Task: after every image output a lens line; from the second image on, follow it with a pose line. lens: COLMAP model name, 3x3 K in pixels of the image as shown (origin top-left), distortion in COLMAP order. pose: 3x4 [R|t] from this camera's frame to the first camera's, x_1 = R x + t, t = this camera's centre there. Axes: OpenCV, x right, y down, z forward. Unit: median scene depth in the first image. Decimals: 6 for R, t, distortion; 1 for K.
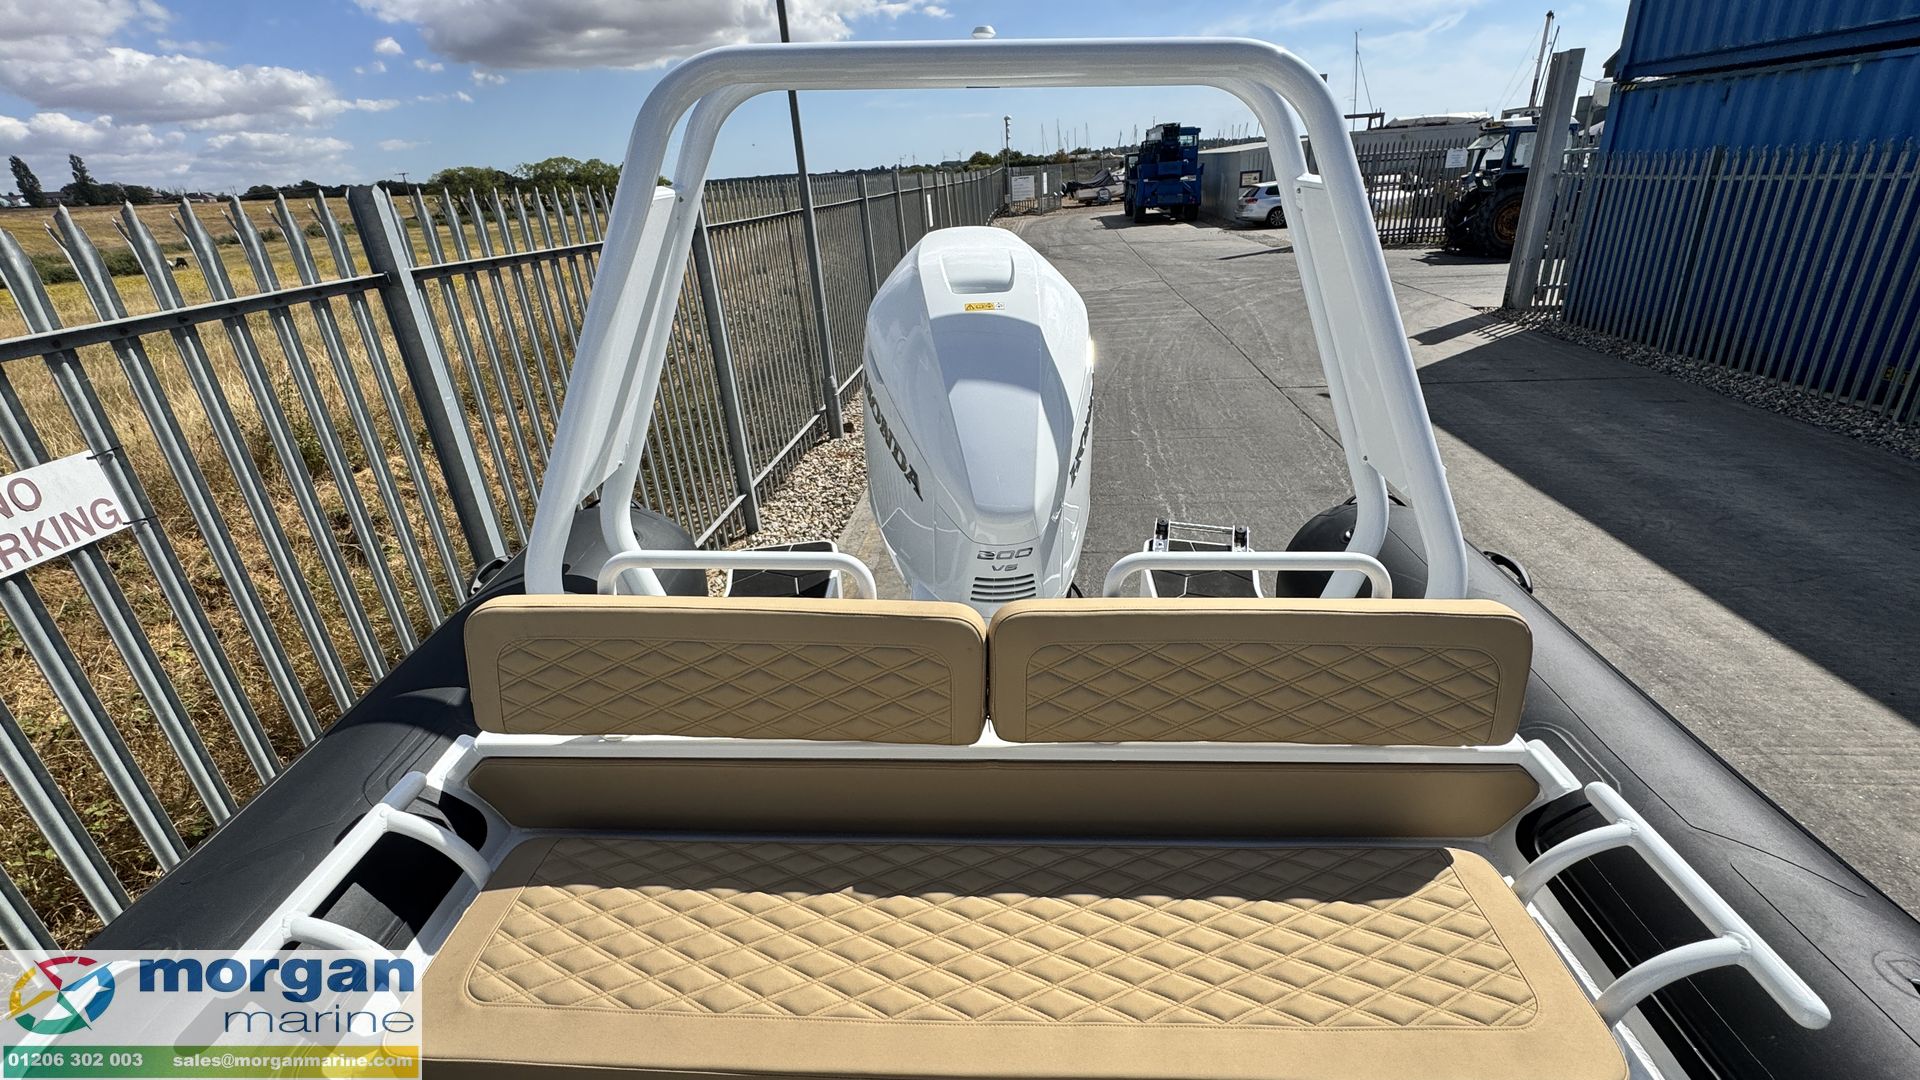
lens RADIAL K [[825.2, 0, 958.9], [0, 825.2, 534.4], [0, 0, 1]] dist [-0.002759, 0.000086]
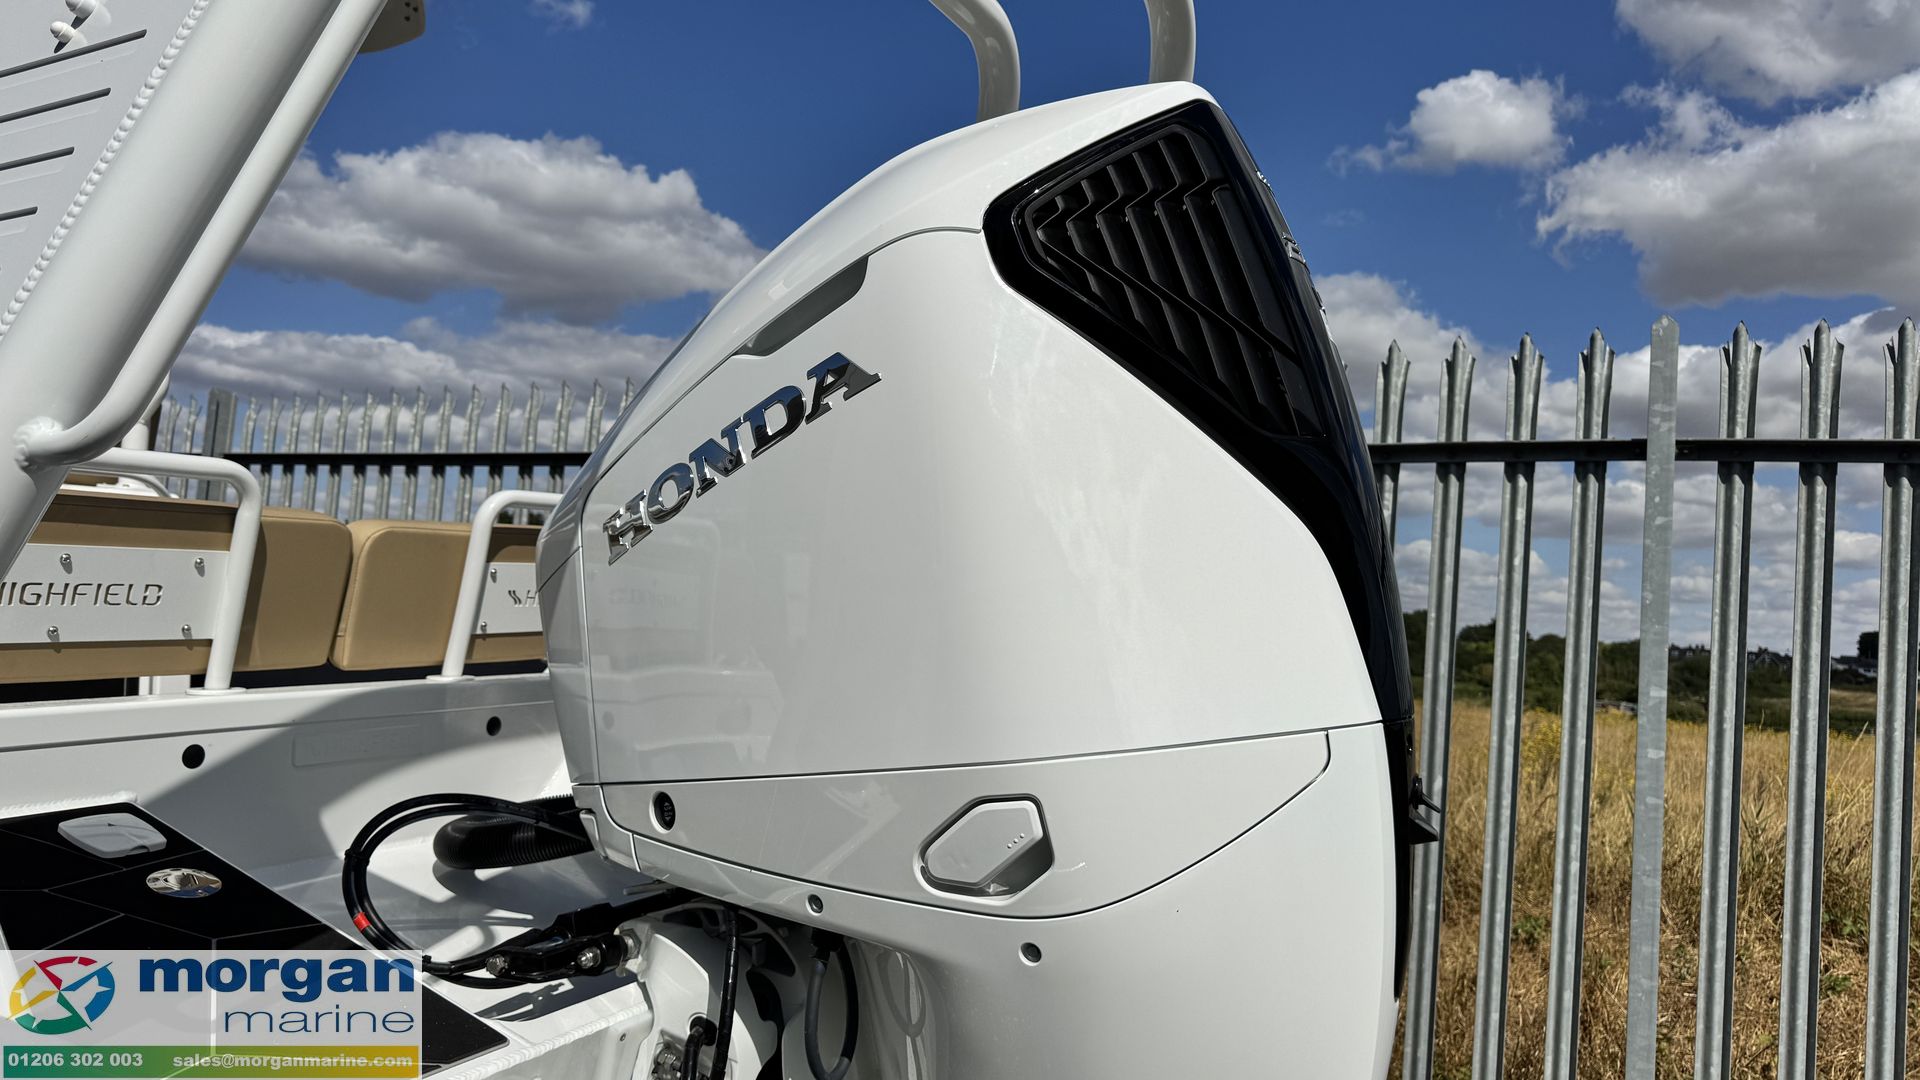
lens RADIAL K [[1364.6, 0, 966.1], [0, 1364.6, 532.0], [0, 0, 1]] dist [0.051478, -0.068198]
pose [[-0.413123, -0.034847, -0.910008, 0.249970], [-0.406231, 0.901391, 0.149903, -0.089044], [0.815049, 0.431602, -0.386542, 0.468297]]
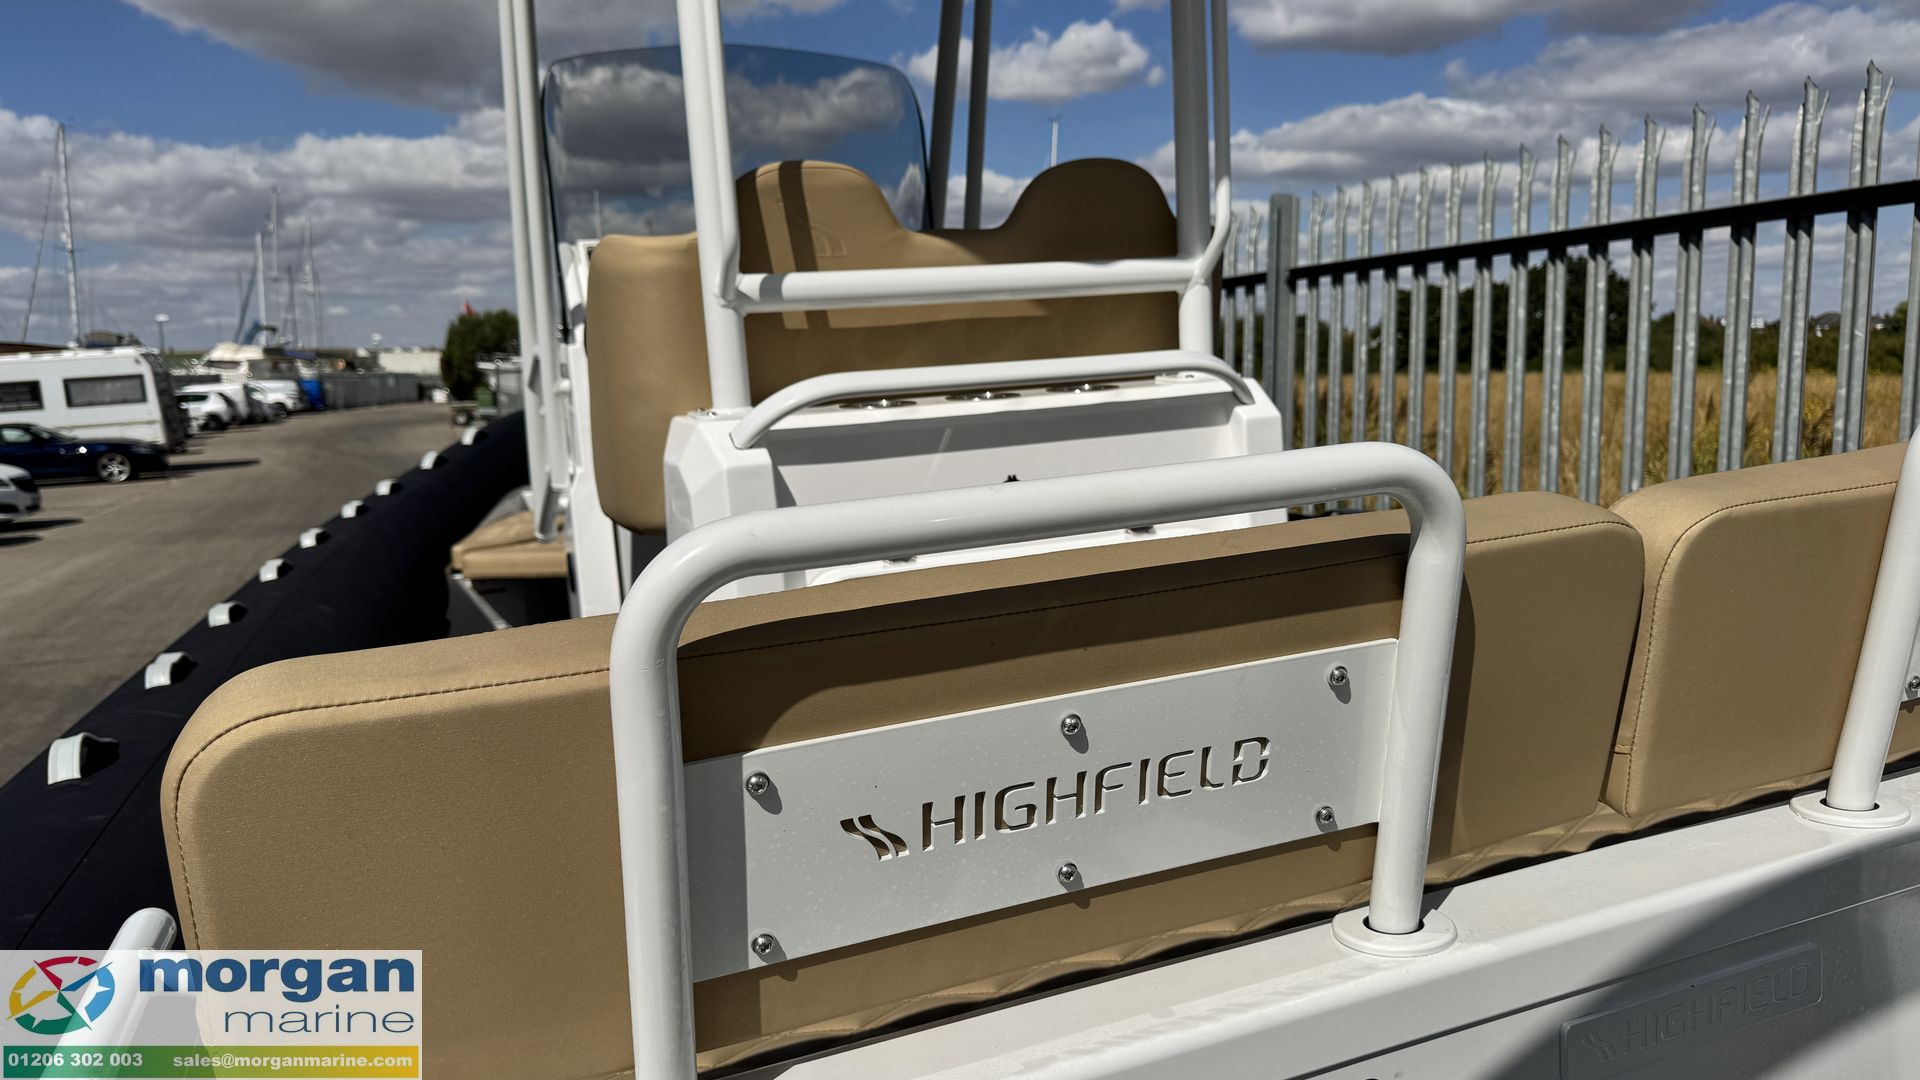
lens RADIAL K [[1364.6, 0, 941.2], [0, 1364.6, 555.7], [0, 0, 1]] dist [0.051478, -0.068198]
pose [[-0.914501, 0.139995, -0.379592, 0.131341], [-0.081182, 0.855650, 0.511148, -0.044963], [0.396356, 0.498261, -0.771127, 0.303480]]
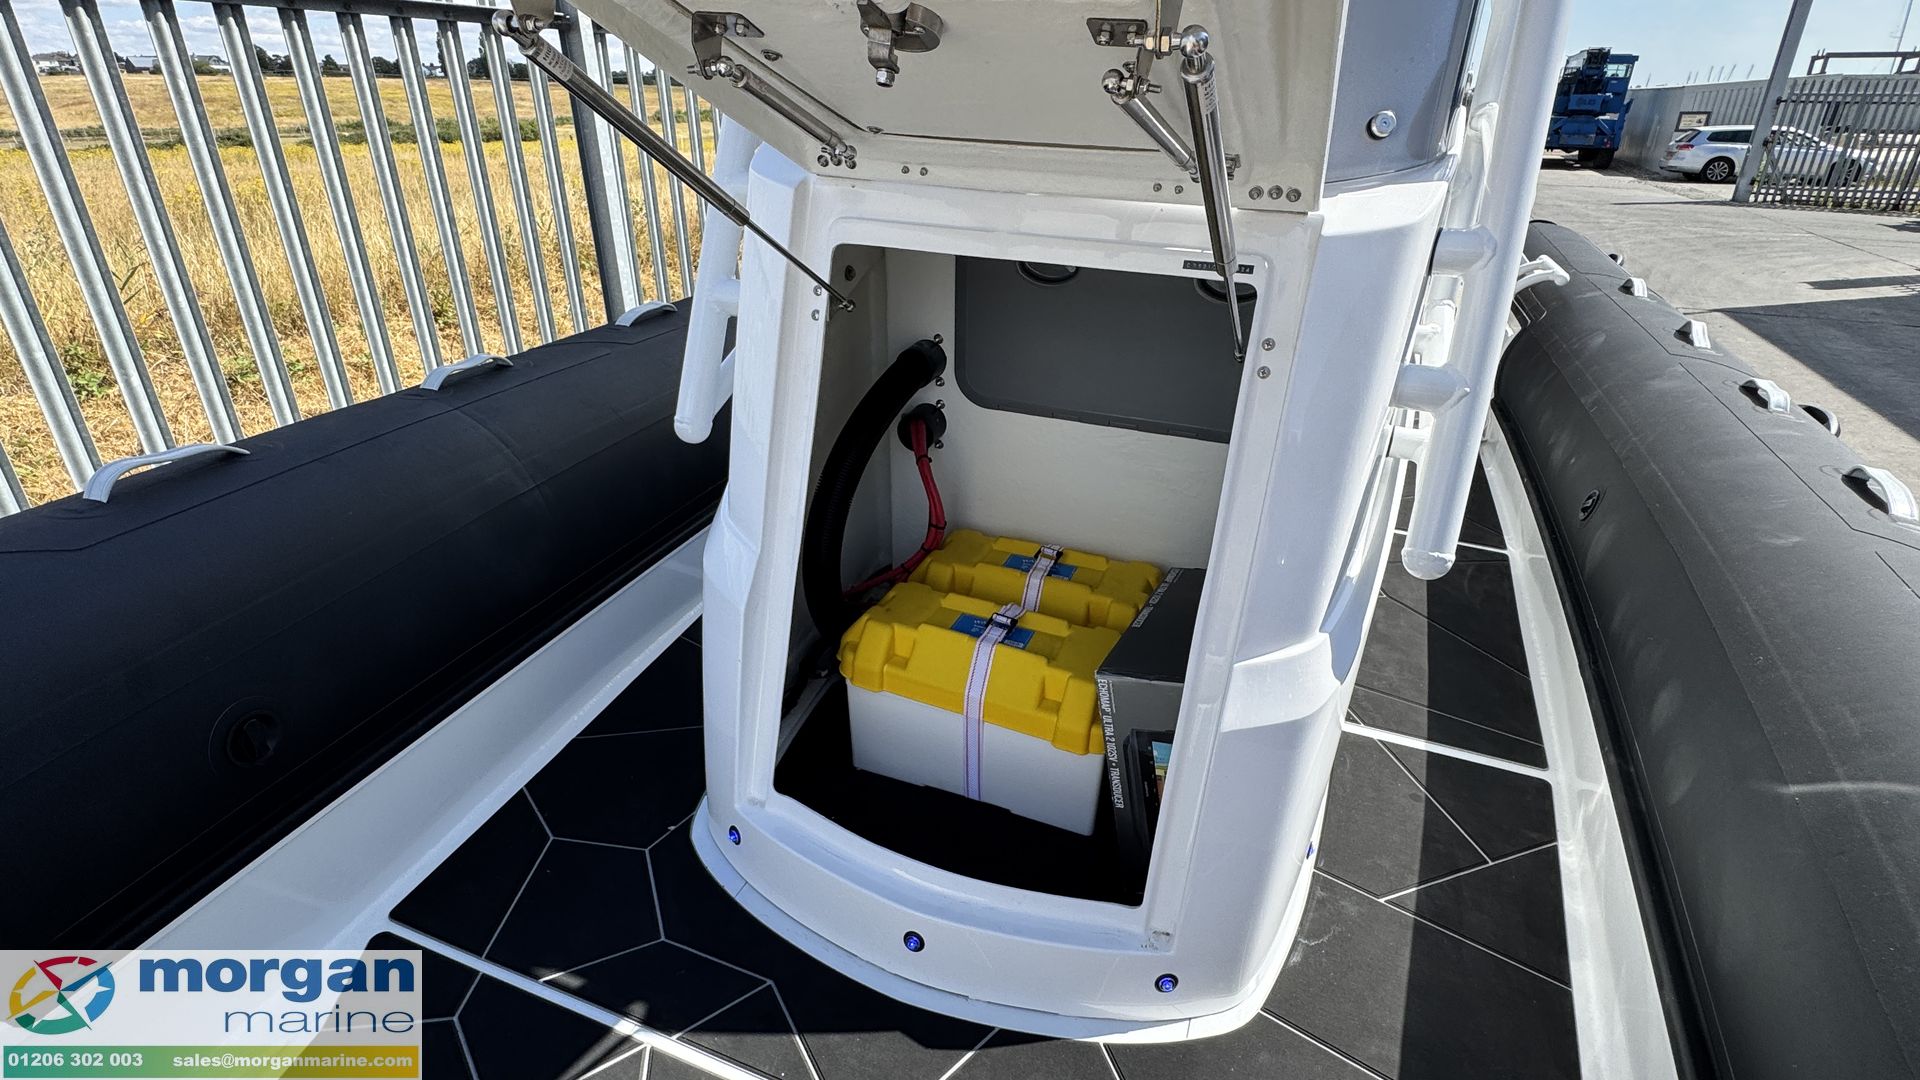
lens RADIAL K [[924.0, 0, 961.4], [0, 924.0, 536.6], [0, 0, 1]] dist [-0.004397, -0.000064]
pose [[0.940576, 0.198319, -0.275658, 0.034200], [-0.188872, 0.980125, 0.060686, 0.243338], [0.282214, -0.005016, 0.959338, -0.362934]]
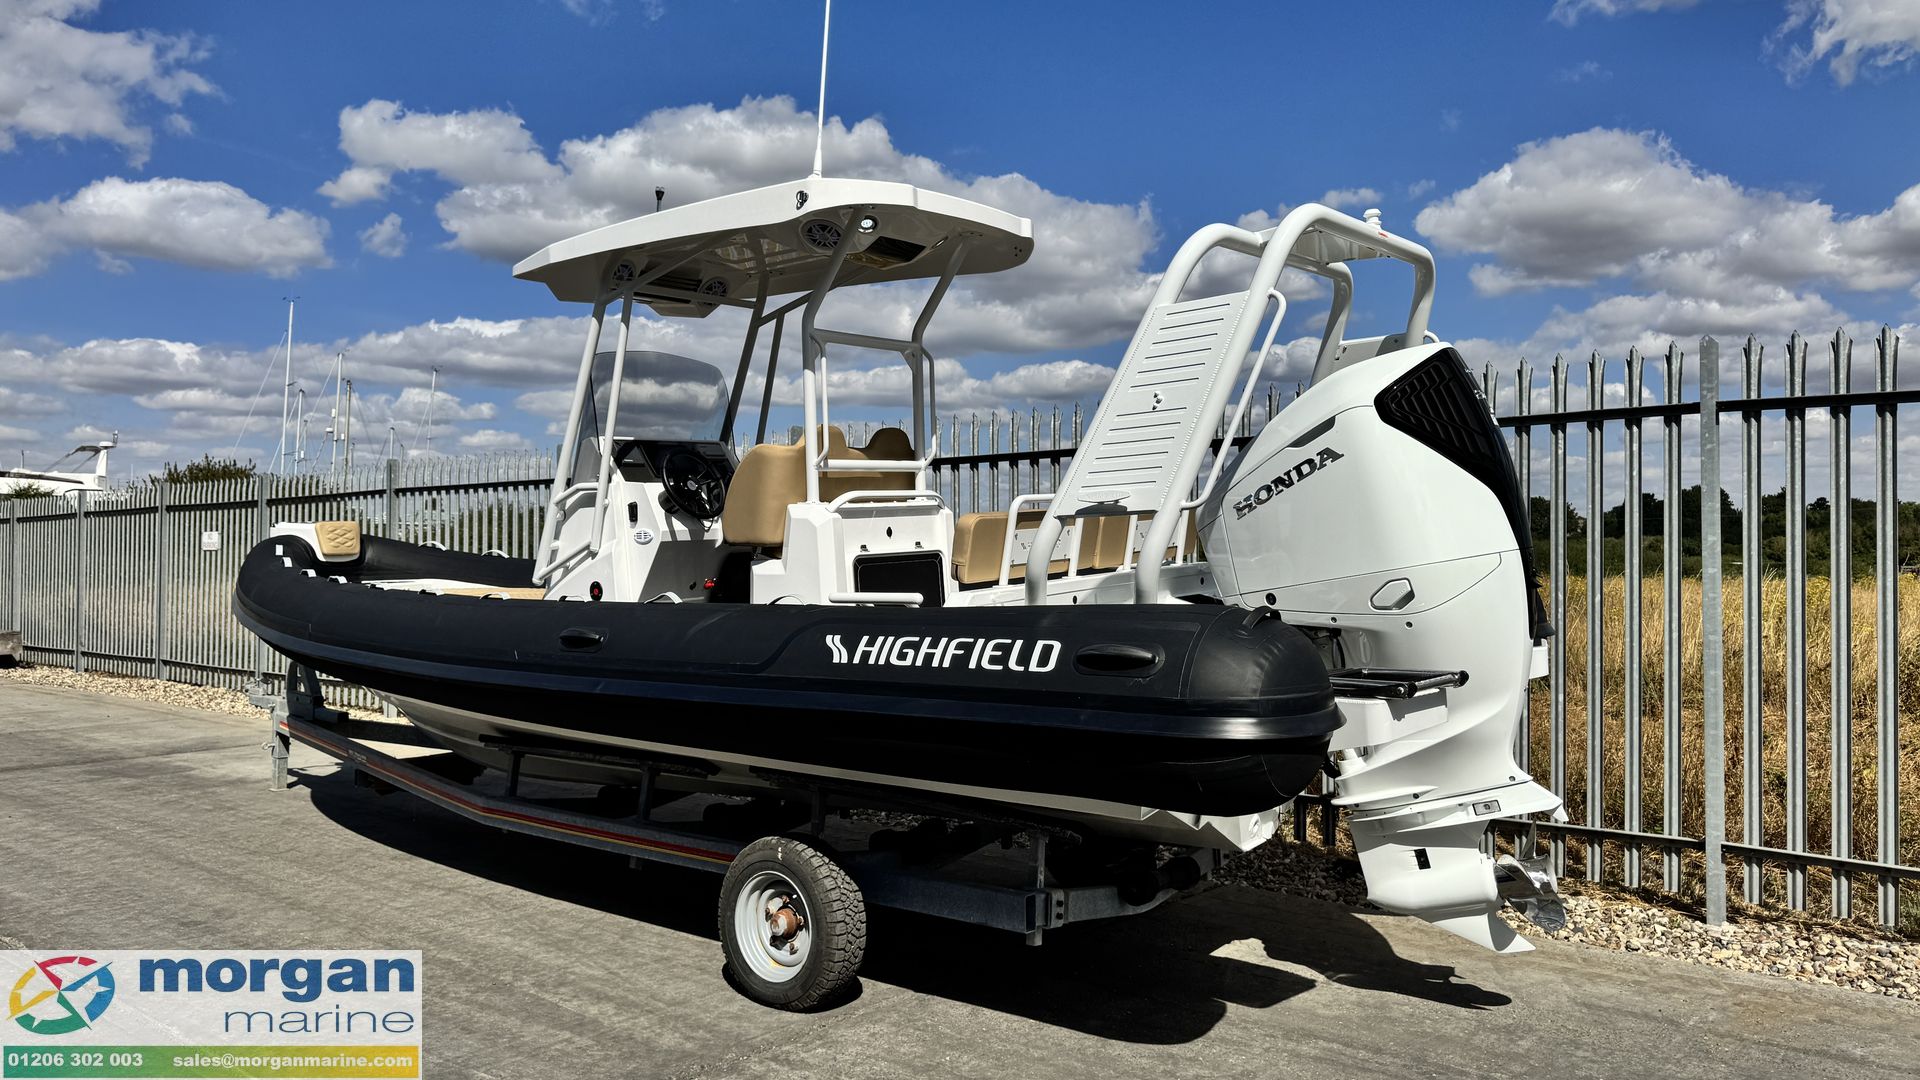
lens RADIAL K [[1364.6, 0, 955.1], [0, 1364.6, 549.7], [0, 0, 1]] dist [0.051478, -0.068198]
pose [[-0.562851, 0.065290, -0.823975, 0.746467], [-0.291552, 0.917119, 0.271827, -0.160602], [0.773431, 0.393230, -0.497166, 0.574705]]
